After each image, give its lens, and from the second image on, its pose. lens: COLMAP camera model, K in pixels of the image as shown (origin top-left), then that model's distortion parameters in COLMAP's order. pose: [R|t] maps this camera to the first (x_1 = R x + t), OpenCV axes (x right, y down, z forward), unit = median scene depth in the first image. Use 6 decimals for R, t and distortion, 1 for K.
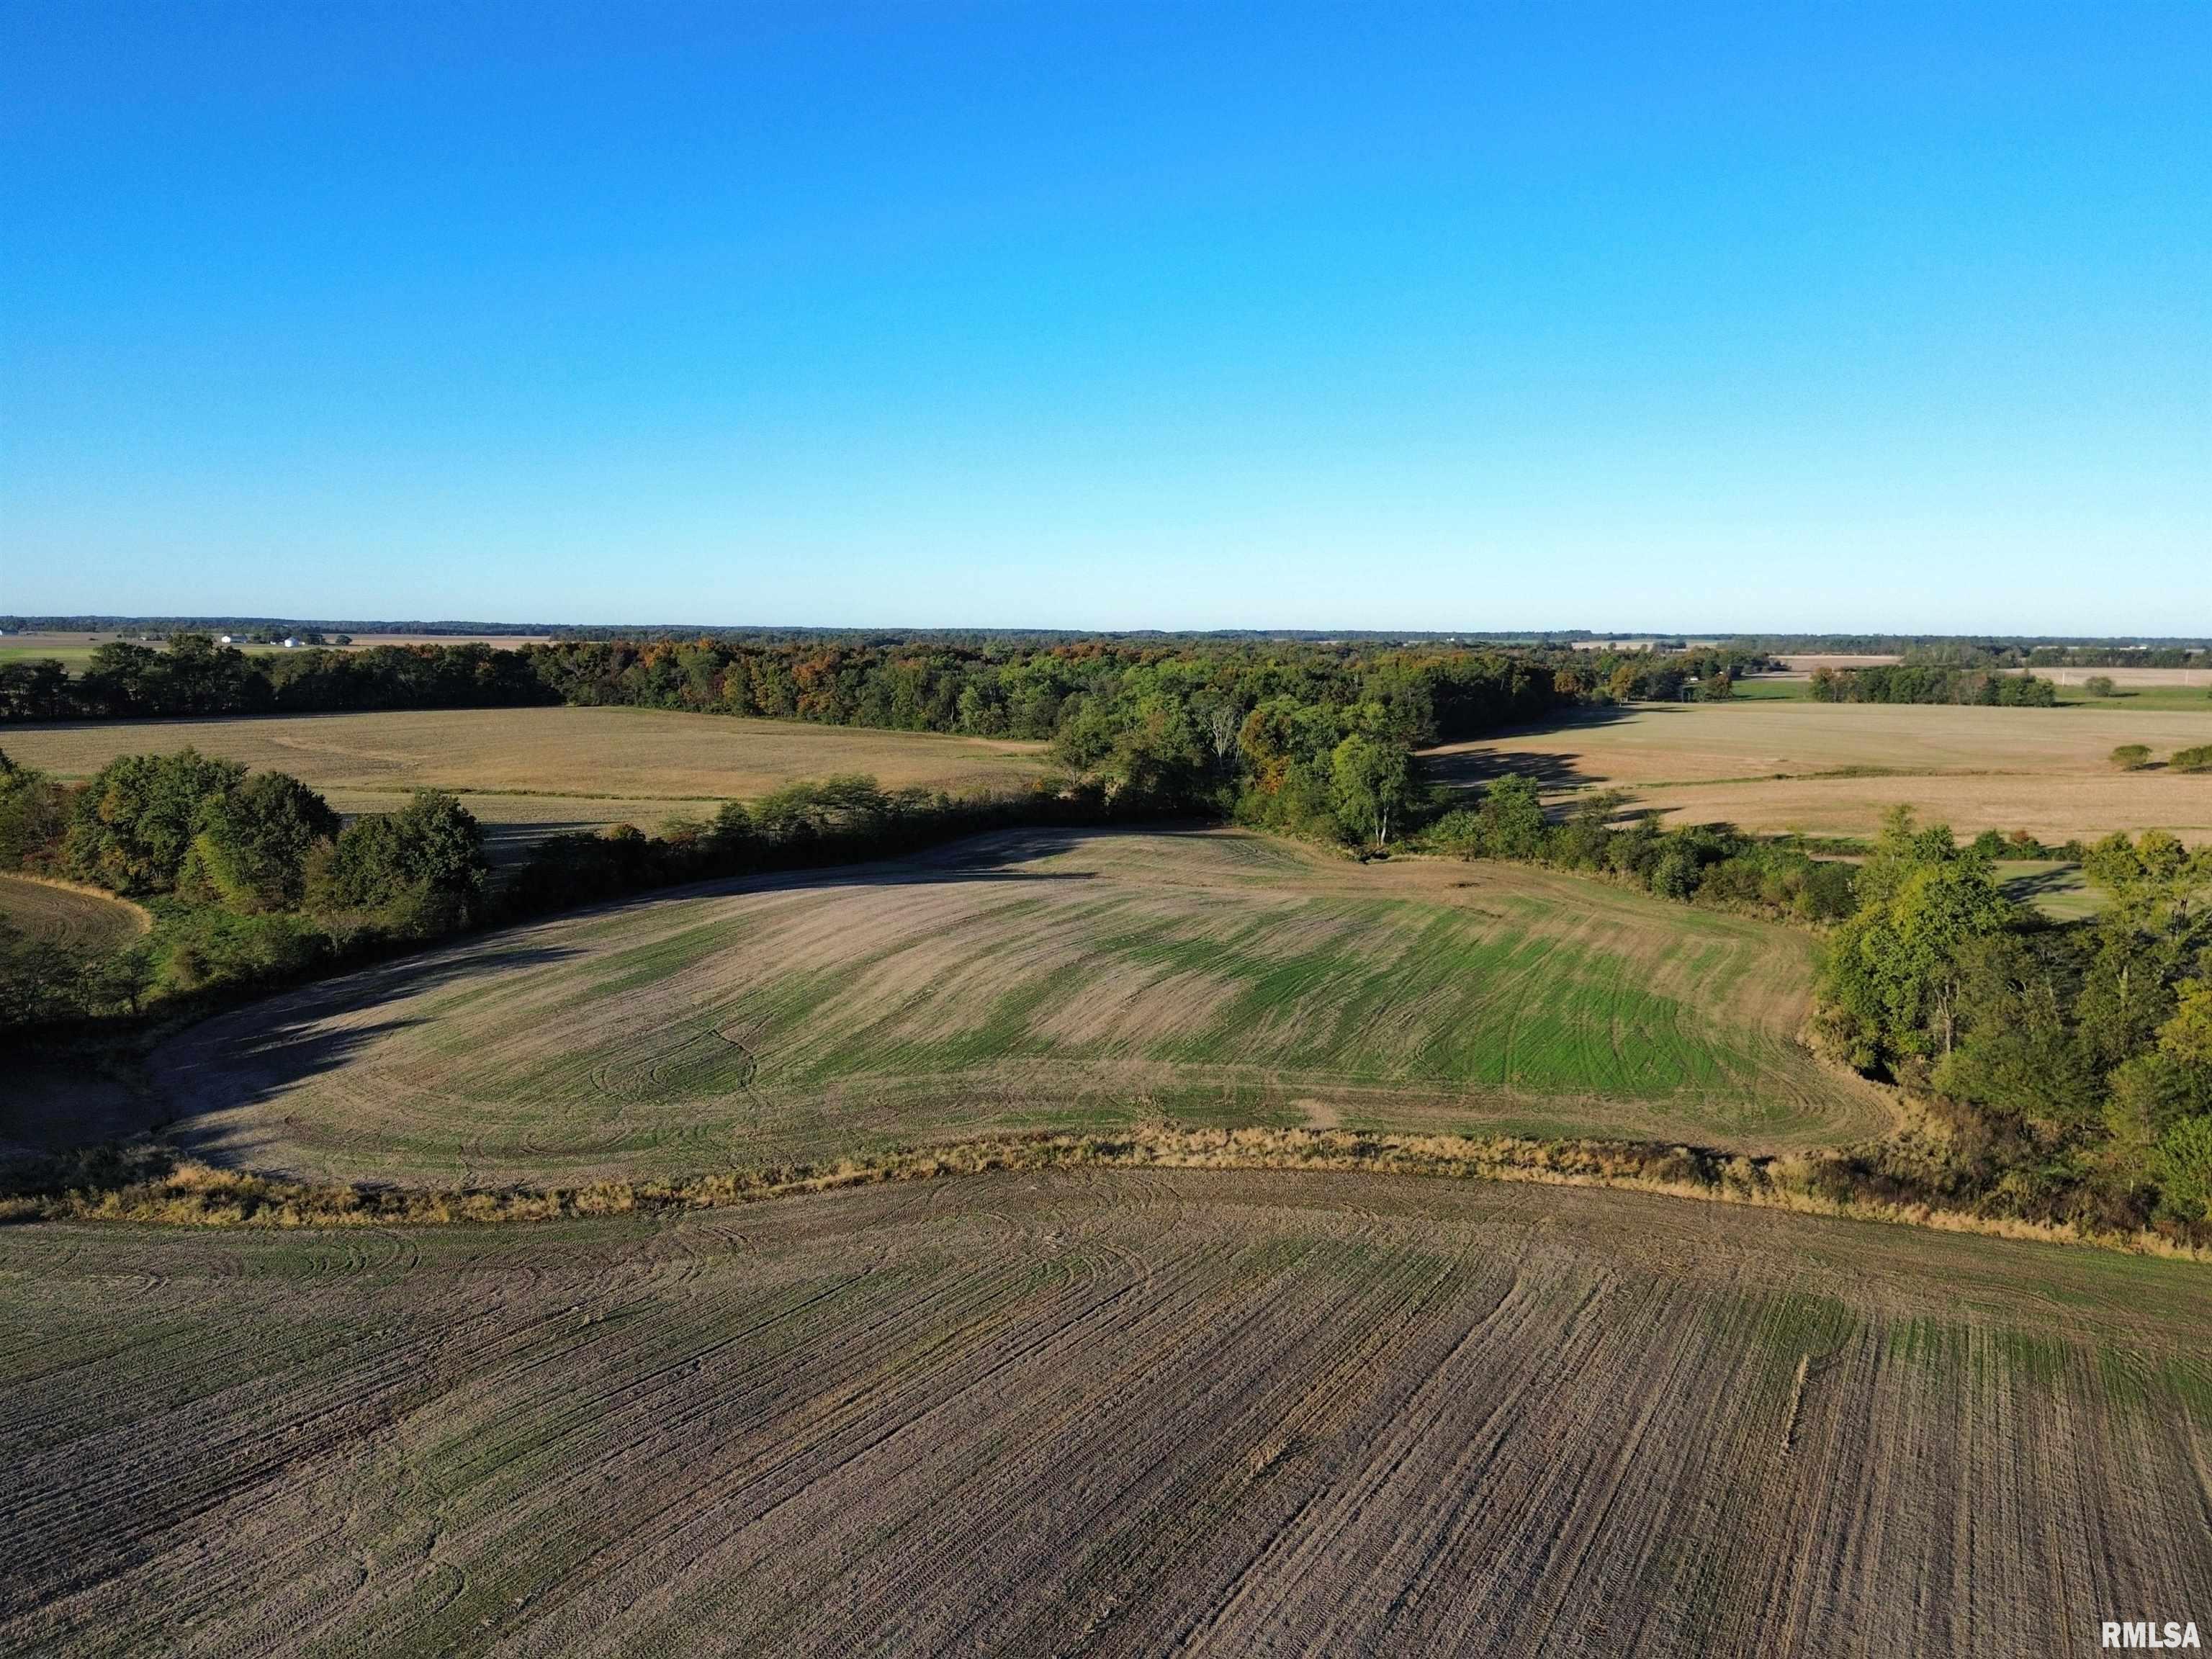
lens RADIAL K [[1669.1, 0, 1114.1], [0, 1669.1, 823.2], [0, 0, 1]] dist [0.125032, -0.123984]
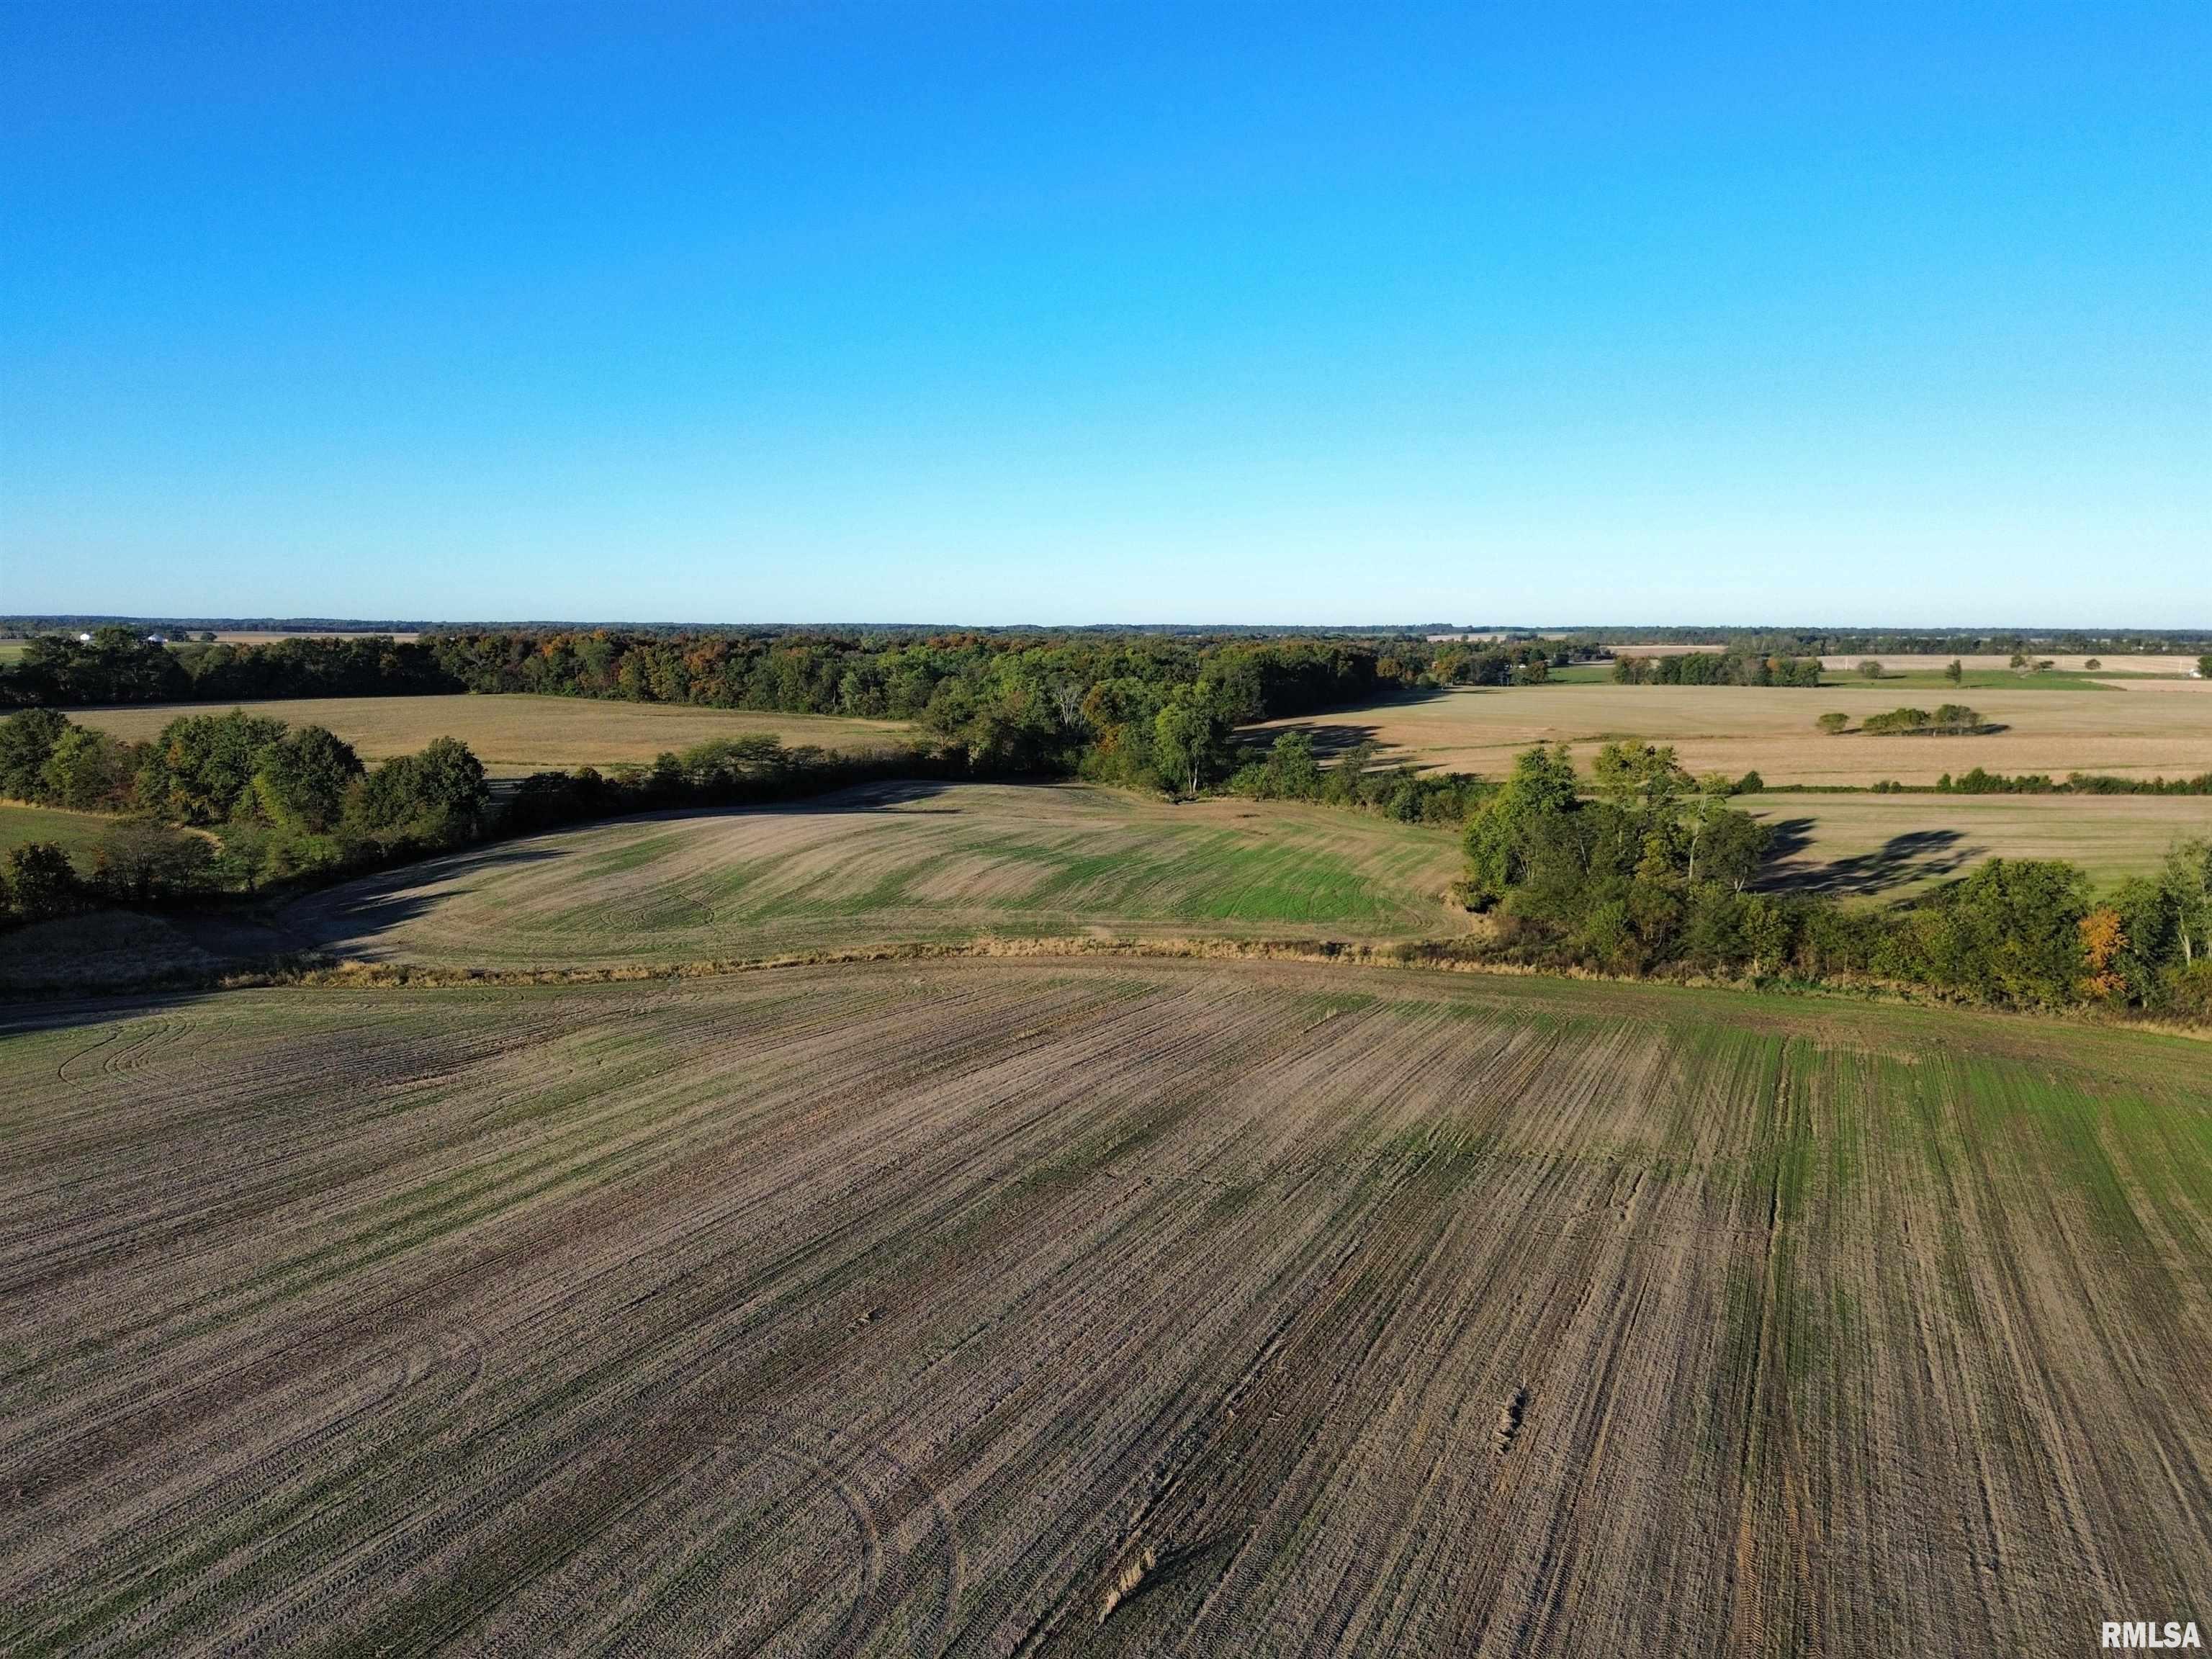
lens RADIAL K [[1669.1, 0, 1114.1], [0, 1669.1, 823.2], [0, 0, 1]] dist [0.125032, -0.123984]
pose [[0.997355, -0.013471, 0.071421, 0.018132], [0.013267, 0.999906, 0.003325, 0.041893], [-0.071459, -0.002369, 0.997441, -0.295575]]
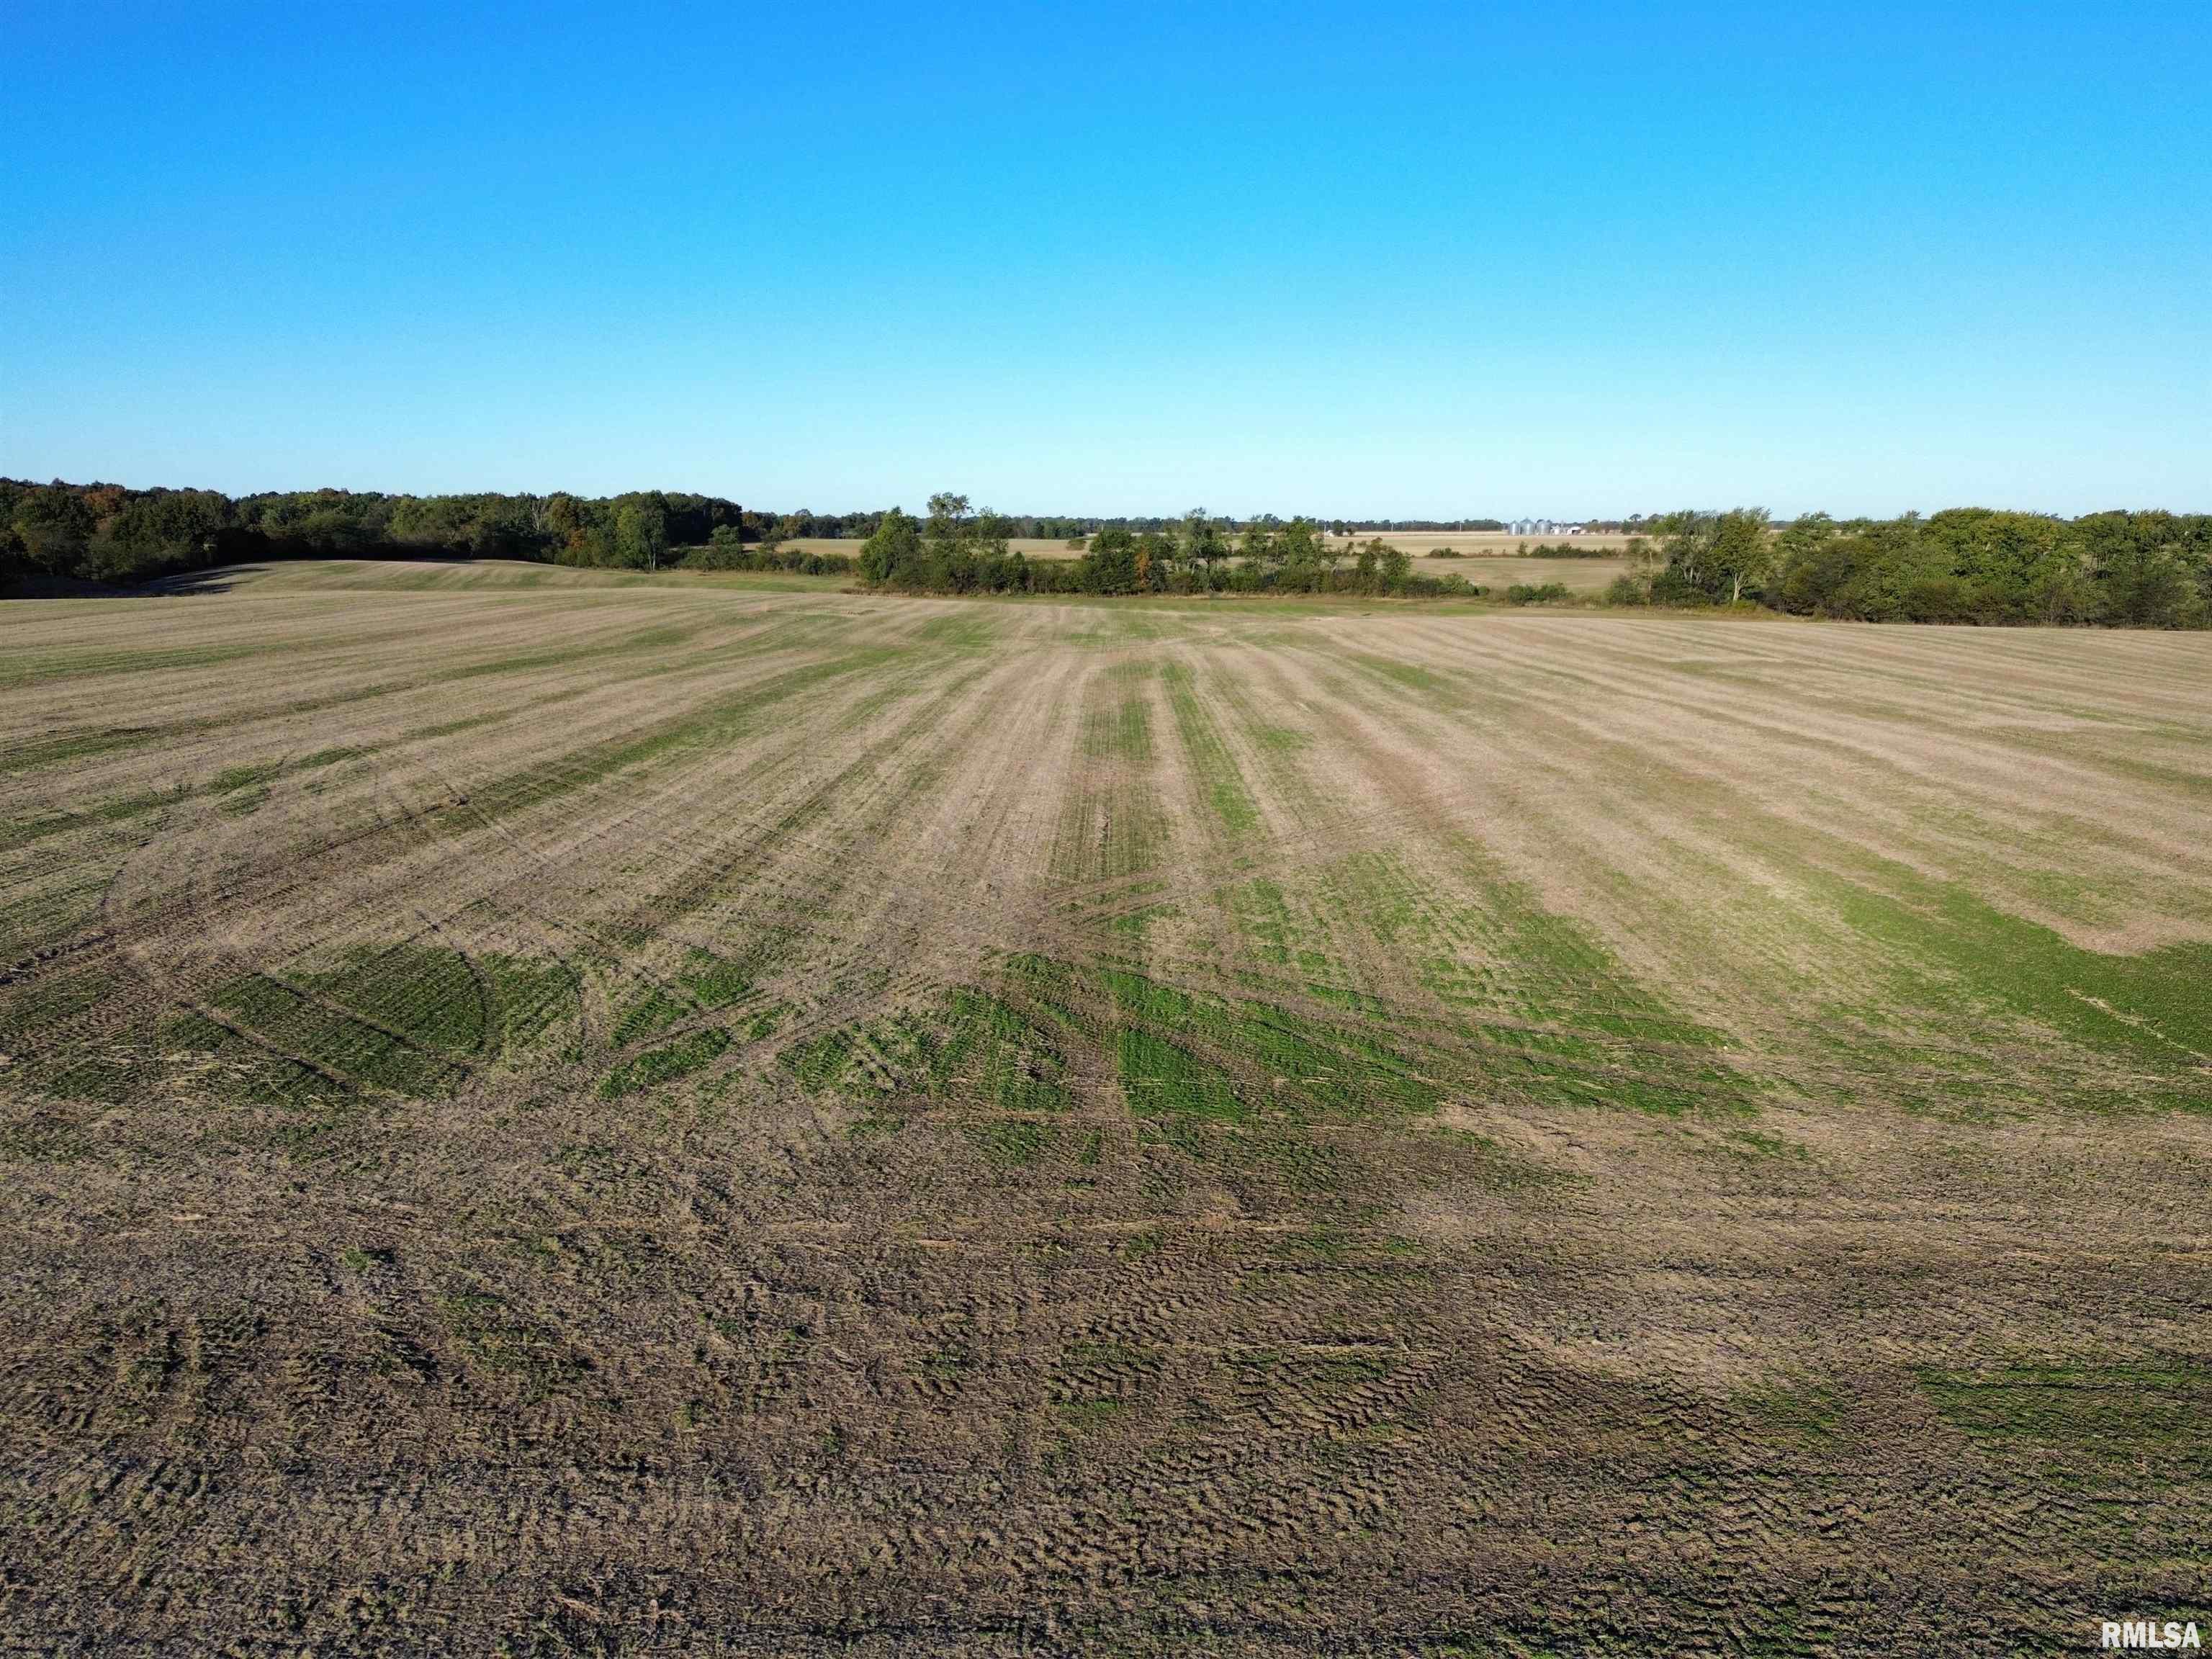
lens RADIAL K [[1669.1, 0, 1114.1], [0, 1669.1, 823.2], [0, 0, 1]] dist [0.125032, -0.123984]
pose [[0.890797, -0.086308, 0.446130, -0.295845], [0.057840, 0.995347, 0.077068, 0.224903], [-0.450705, -0.042848, 0.891644, -1.071138]]
